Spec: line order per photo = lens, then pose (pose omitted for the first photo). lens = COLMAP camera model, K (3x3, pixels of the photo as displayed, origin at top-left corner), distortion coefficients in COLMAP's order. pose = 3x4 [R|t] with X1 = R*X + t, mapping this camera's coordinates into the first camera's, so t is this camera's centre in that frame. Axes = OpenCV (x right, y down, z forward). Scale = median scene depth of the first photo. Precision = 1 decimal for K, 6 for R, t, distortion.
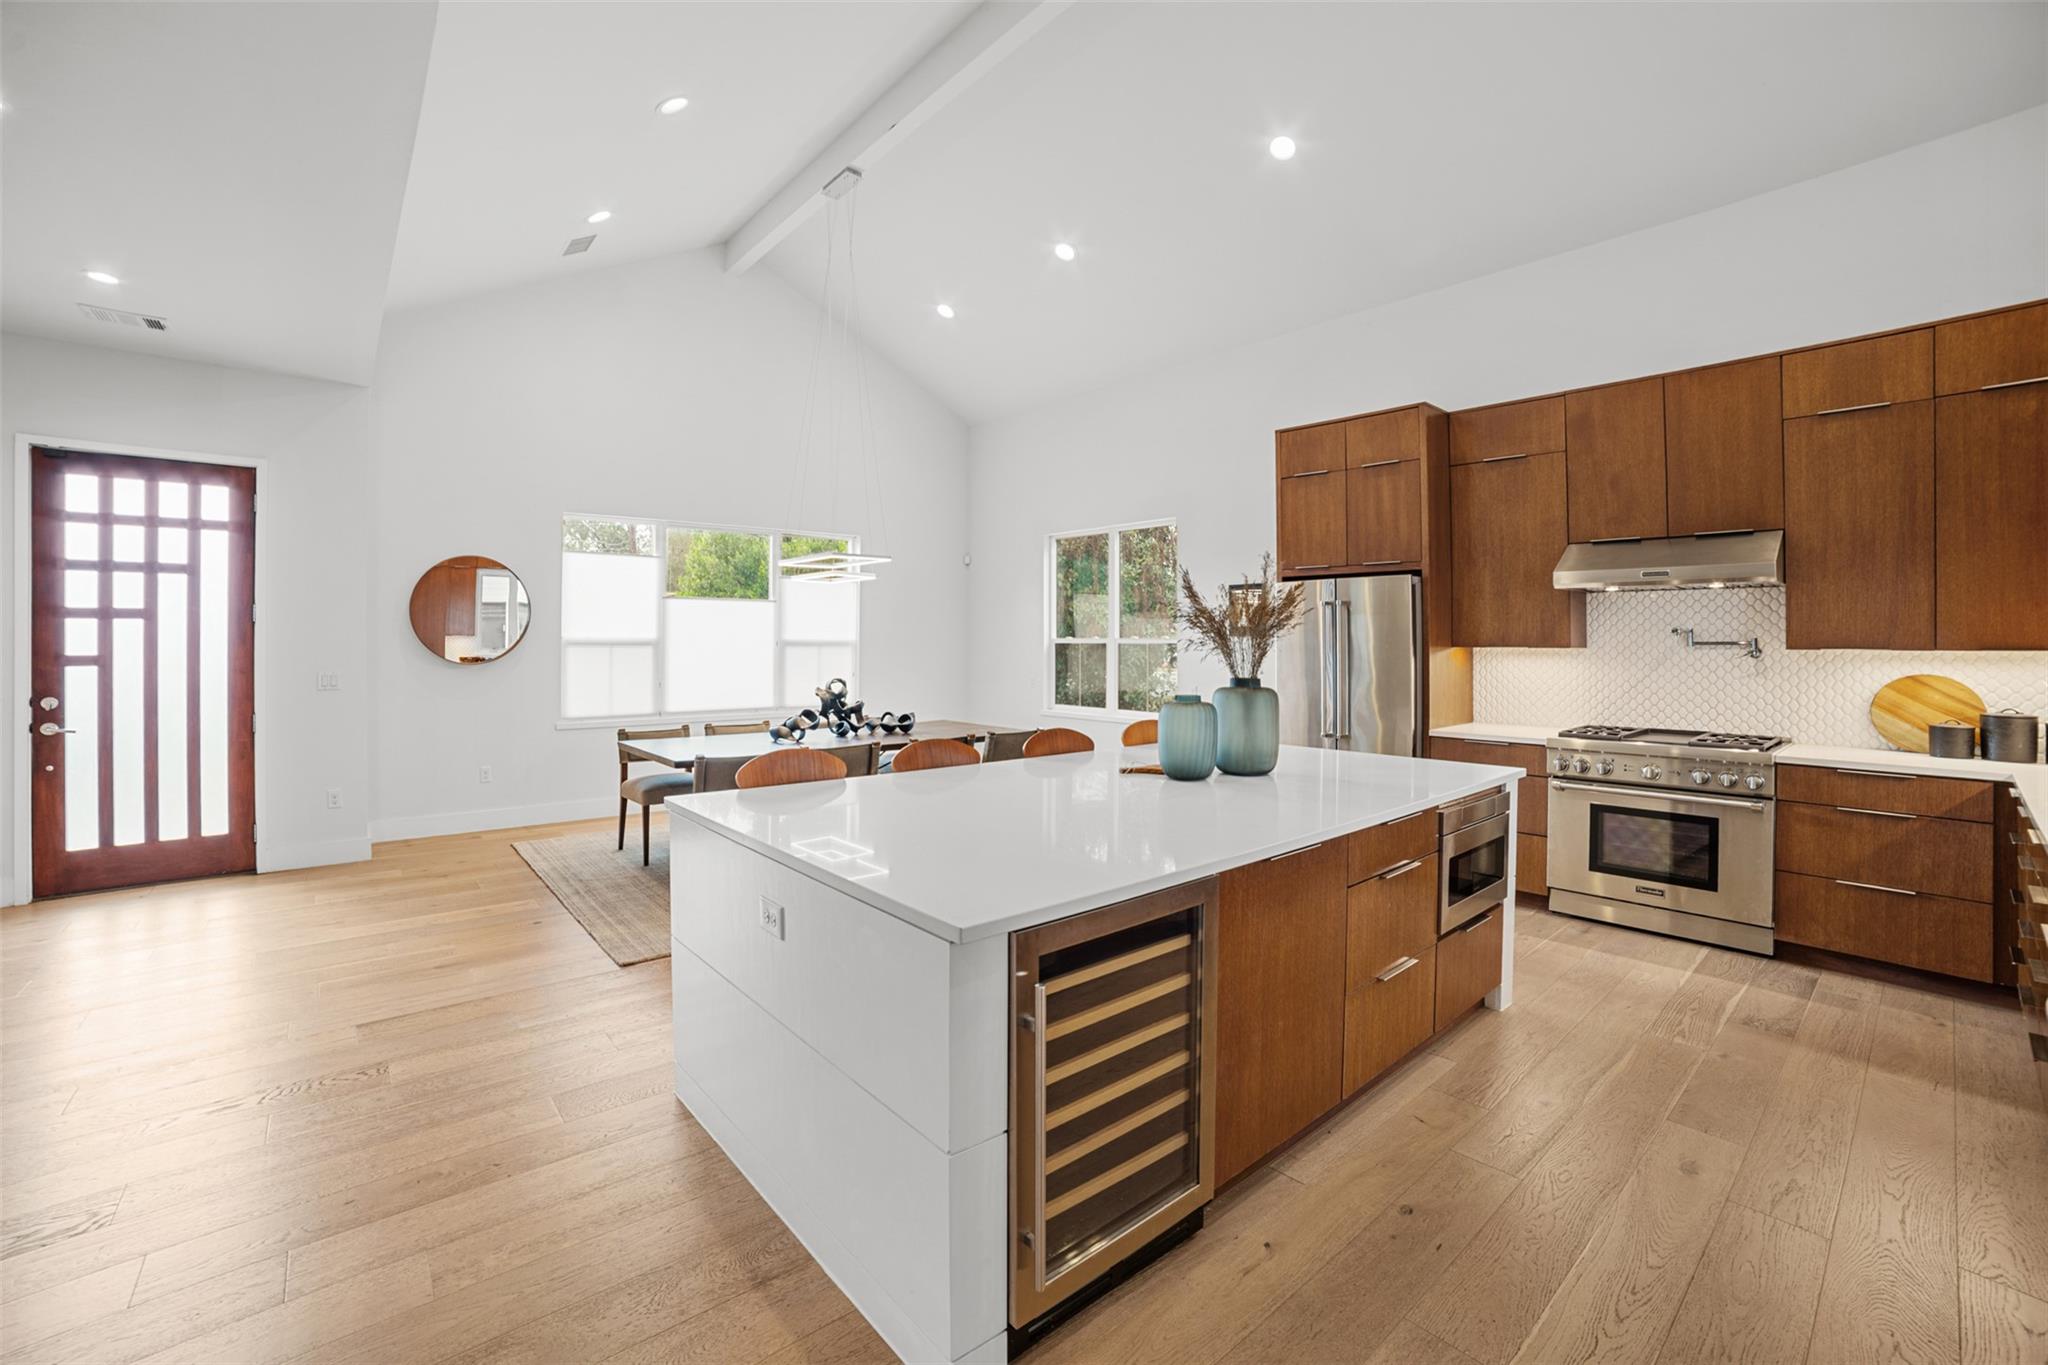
lens RADIAL K [[853.8, 0, 1015.5], [0, 853.8, 634.6], [0, 0, 1]] dist [-0.104769, 0.034993]
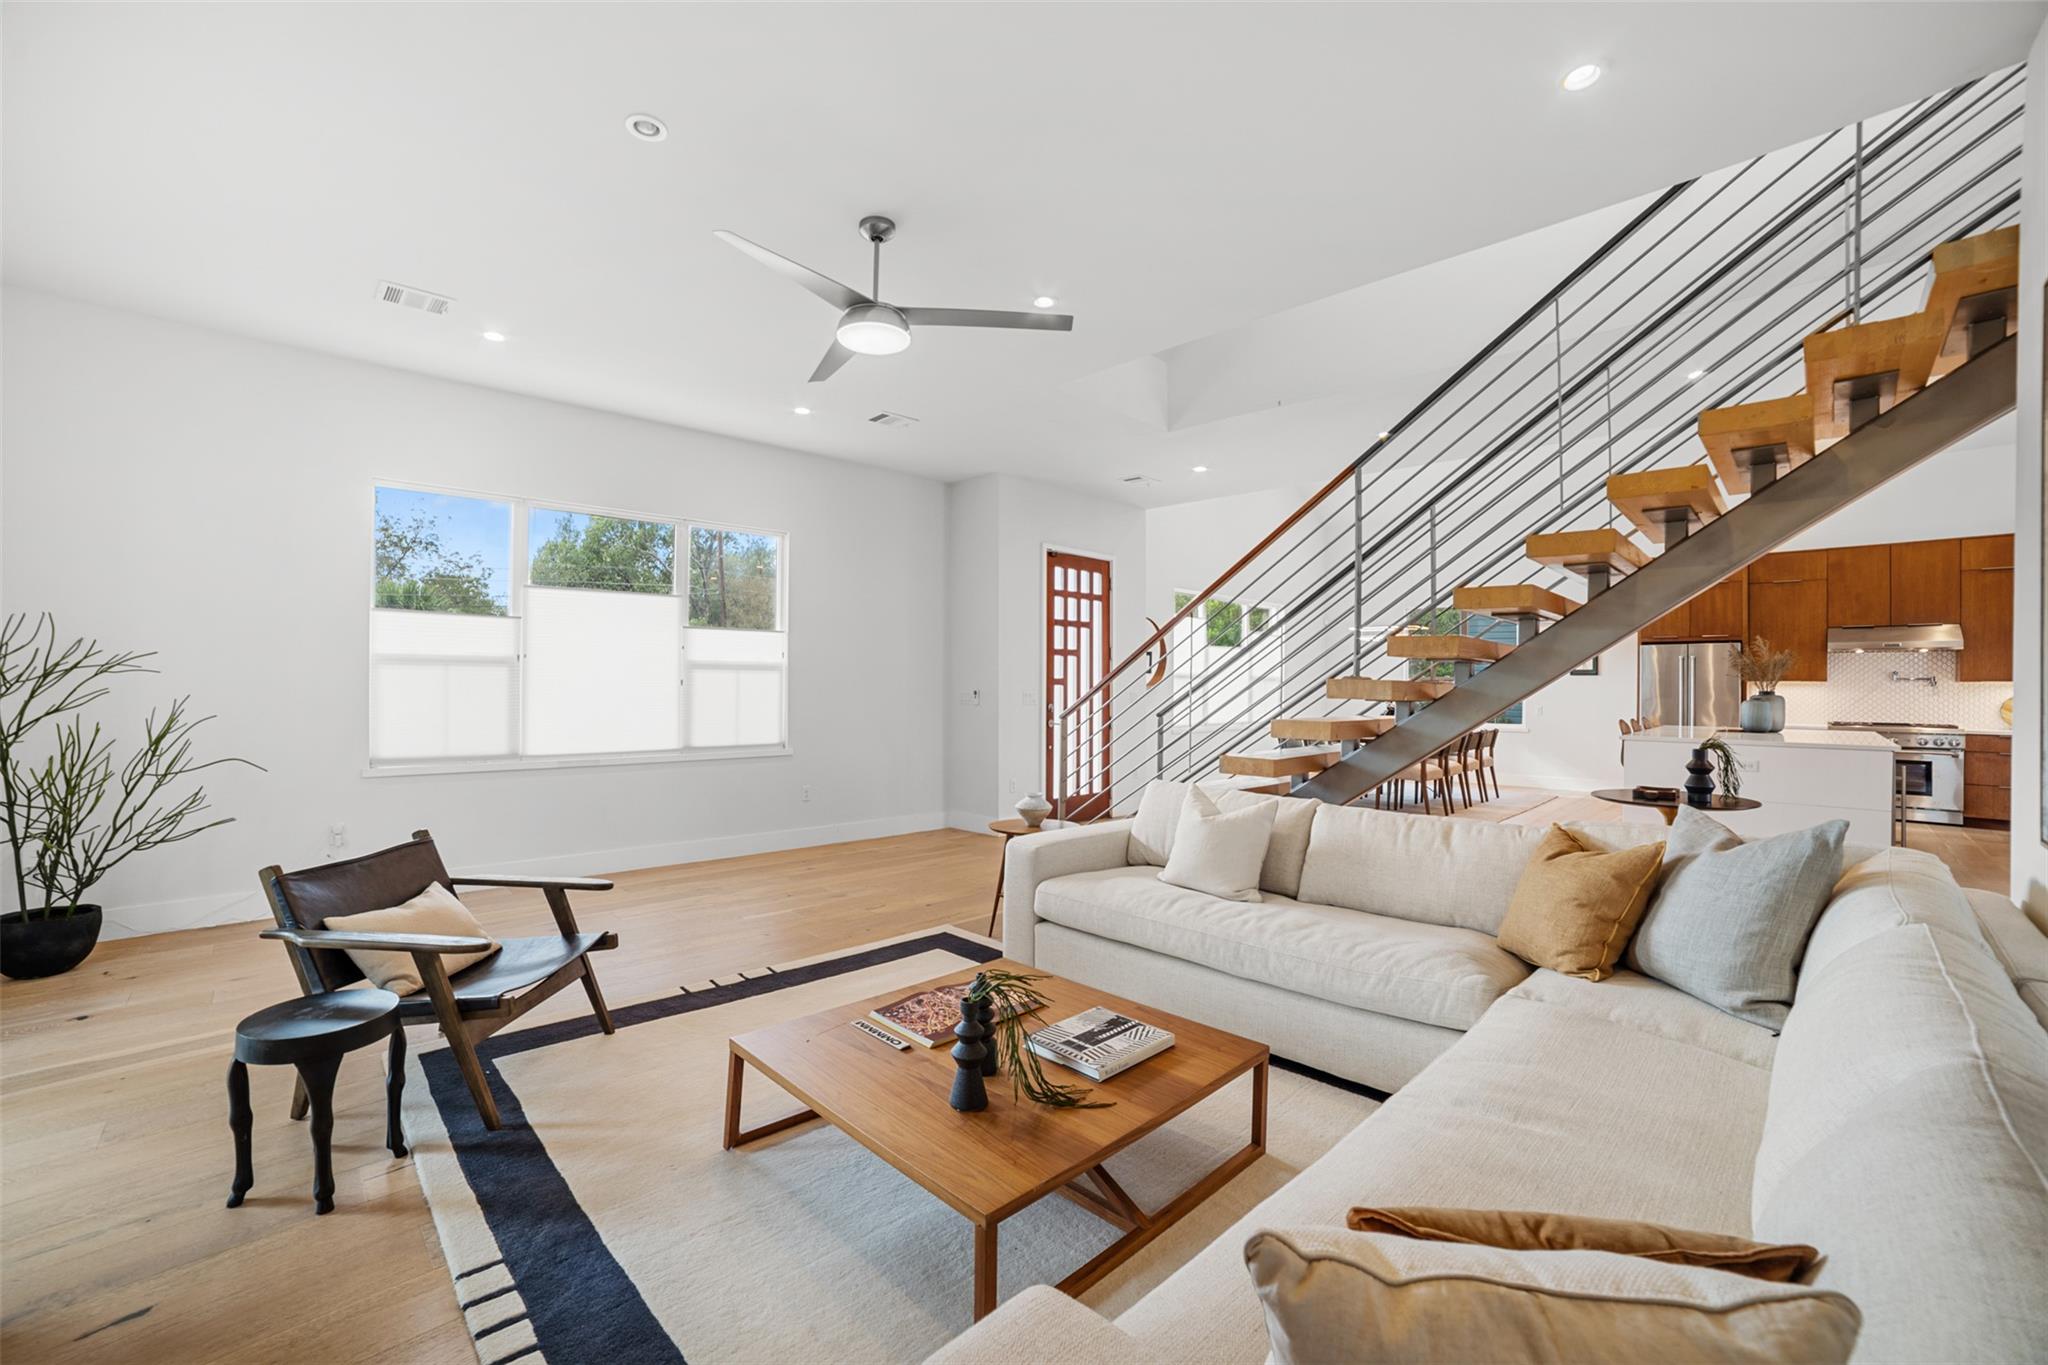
lens RADIAL K [[810.9, 0, 1024.0], [0, 810.9, 682.5], [0, 0, 1]] dist [-0.064915, 0.020126]
pose [[0.995160, 0.008150, 0.097934, -1.550343], [-0.008679, 0.999950, 0.004981, 0.029484], [-0.097888, -0.005807, 0.995180, -0.709701]]
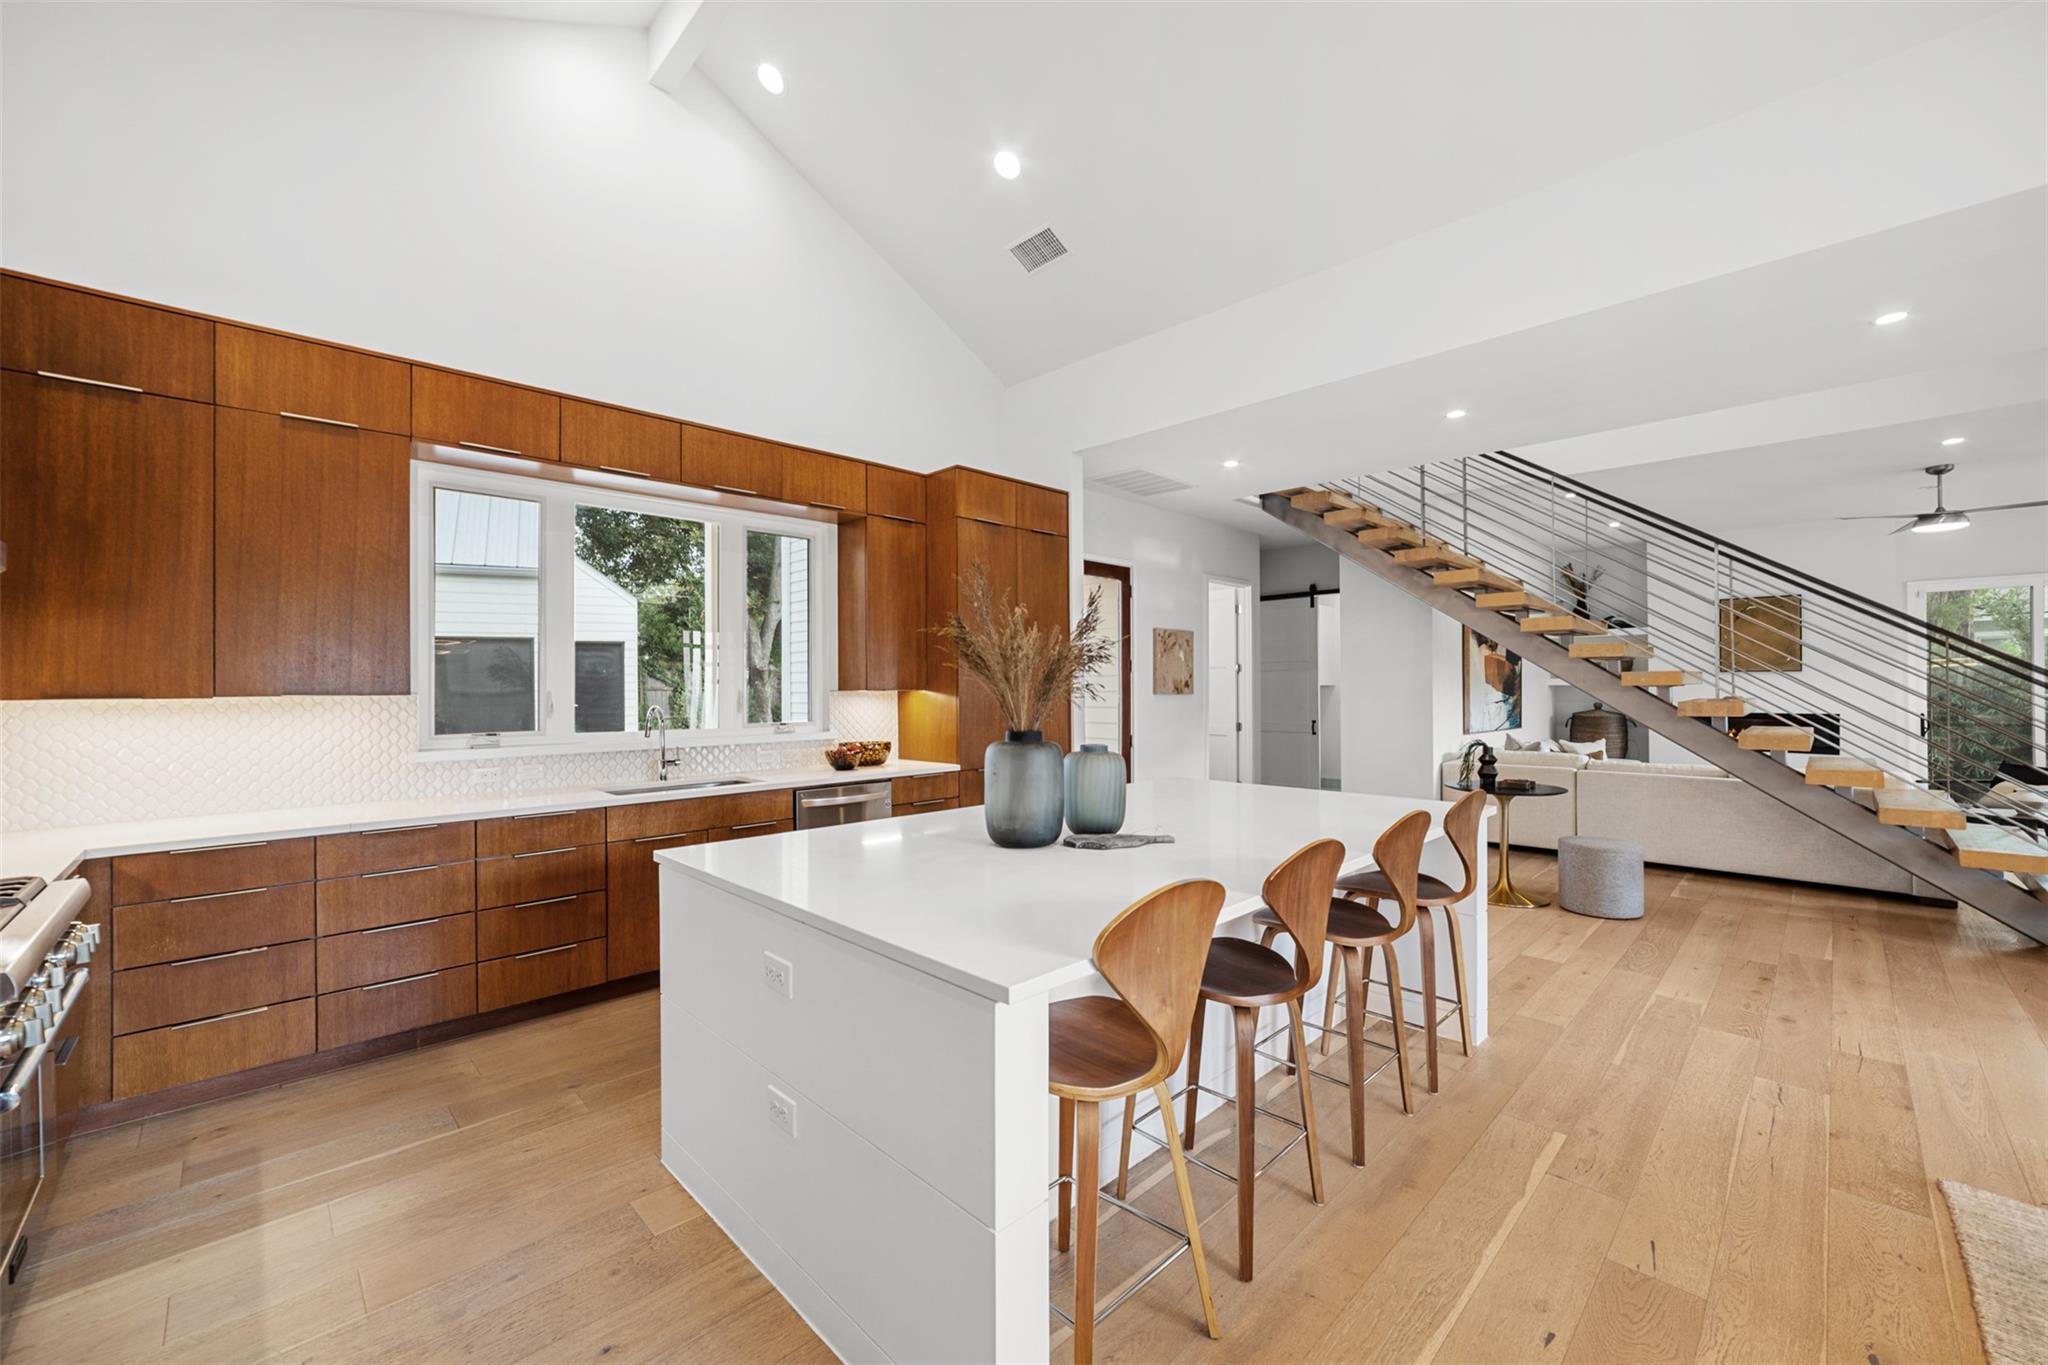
lens RADIAL K [[800.4, 0, 1004.4], [0, 800.4, 689.7], [0, 0, 1]] dist [-0.019587, 0.008433]
pose [[-0.998584, 0.002181, -0.053161, 0.259596], [0.002240, 0.999997, -0.001062, 0.009067], [0.053158, -0.001180, -0.998585, 1.400475]]
